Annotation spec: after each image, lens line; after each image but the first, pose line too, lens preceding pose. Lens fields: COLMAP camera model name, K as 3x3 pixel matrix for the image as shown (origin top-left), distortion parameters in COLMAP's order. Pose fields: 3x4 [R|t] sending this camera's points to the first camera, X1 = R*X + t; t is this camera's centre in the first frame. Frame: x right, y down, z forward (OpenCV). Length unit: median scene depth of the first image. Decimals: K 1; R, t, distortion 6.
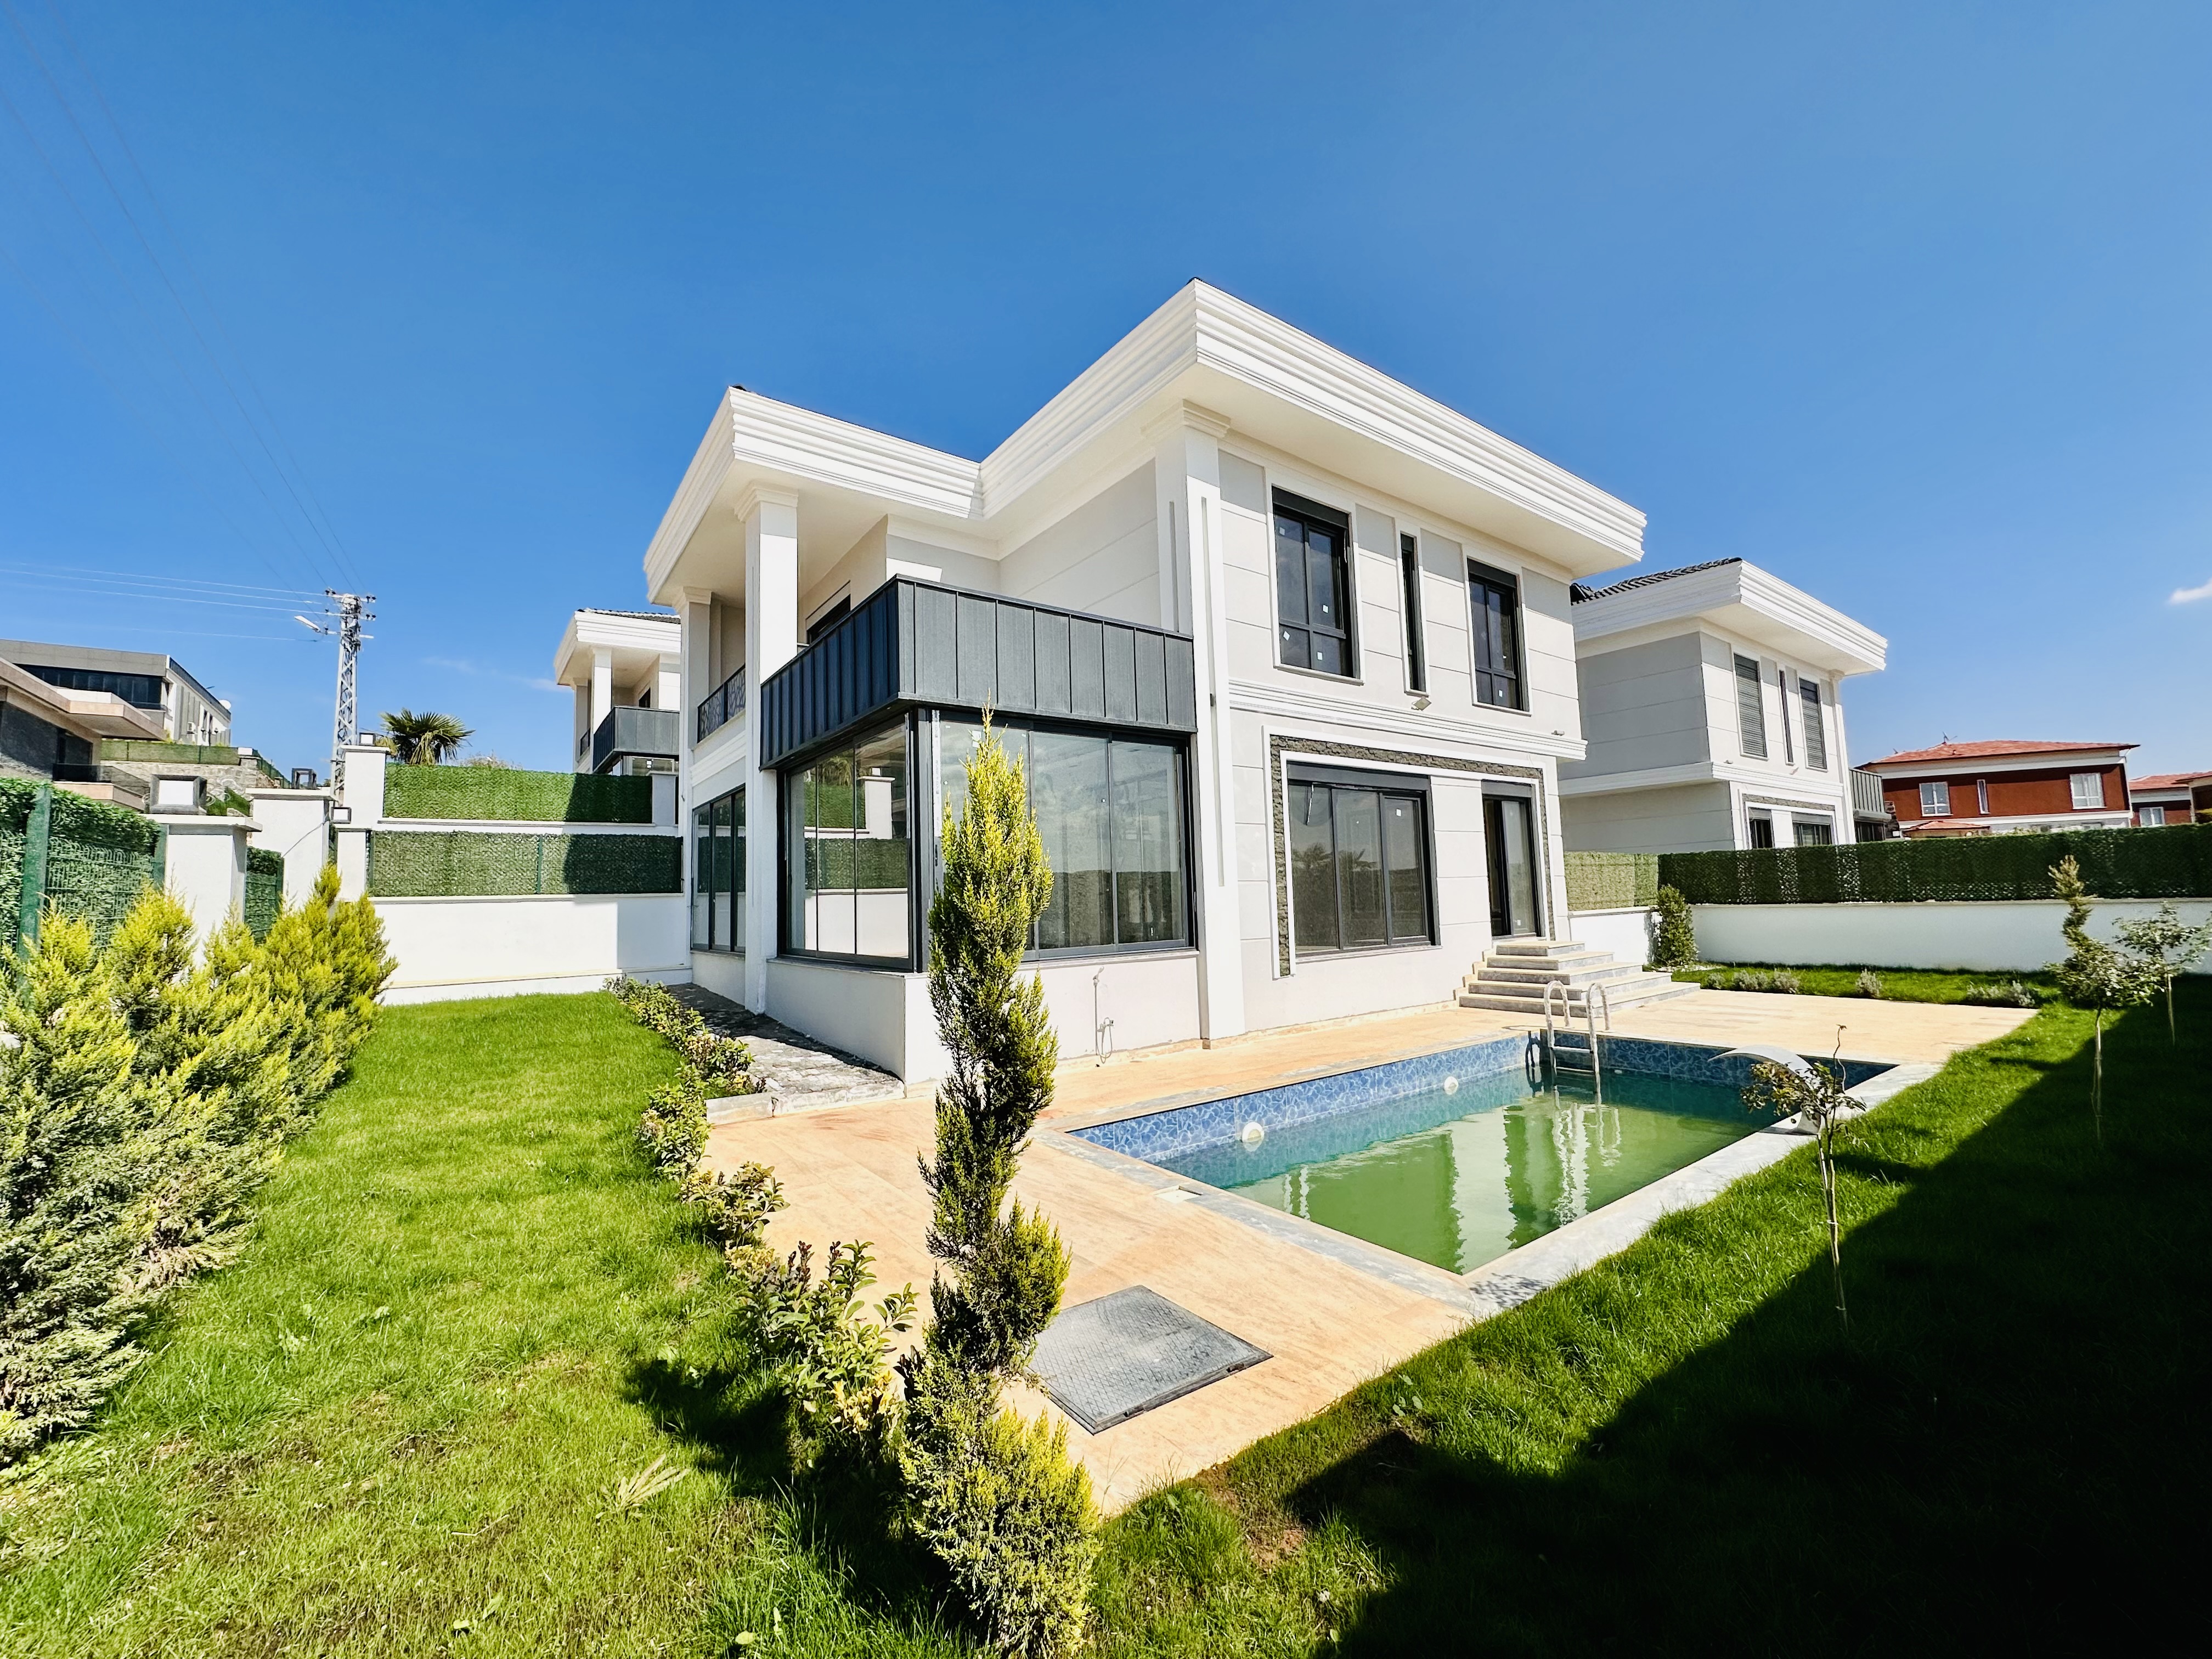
lens RADIAL K [[882.5, 0, 1106.0], [0, 882.5, 829.5], [0, 0, 1]] dist [-0.000690, 0.000030]
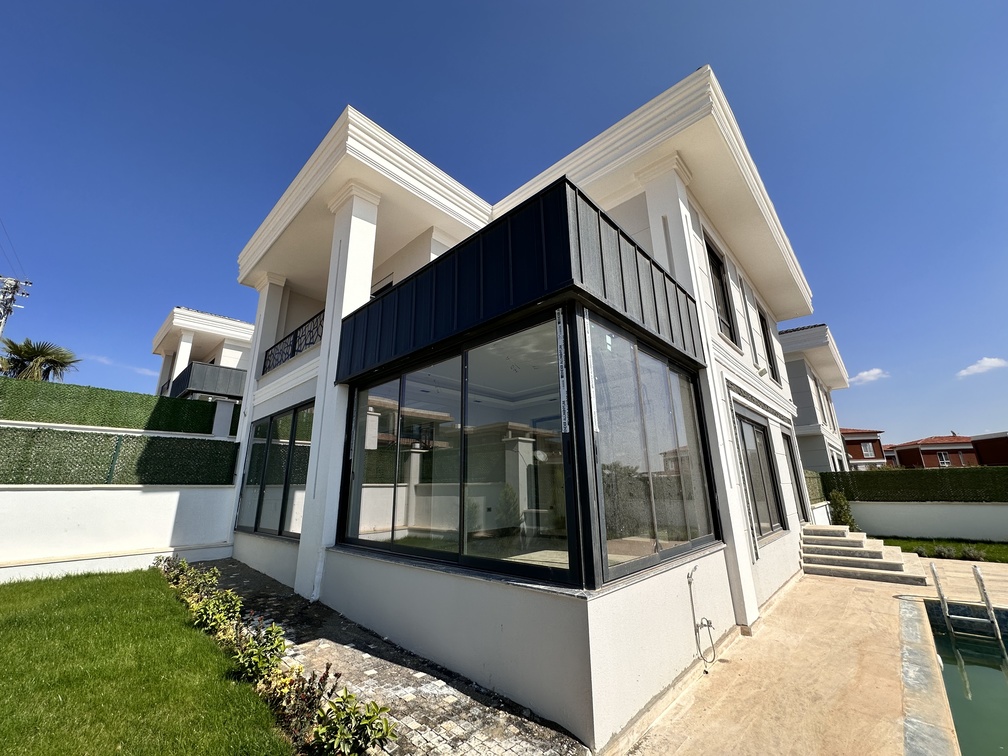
lens RADIAL K [[402.1, 0, 504.0], [0, 402.1, 378.0], [0, 0, 1]] dist [-0.000690, 0.000030]
pose [[0.983109, 0.063167, 0.171776, -0.210449], [-0.028908, 0.980364, -0.195066, 0.022185], [-0.180725, 0.186806, 0.965631, 0.337279]]
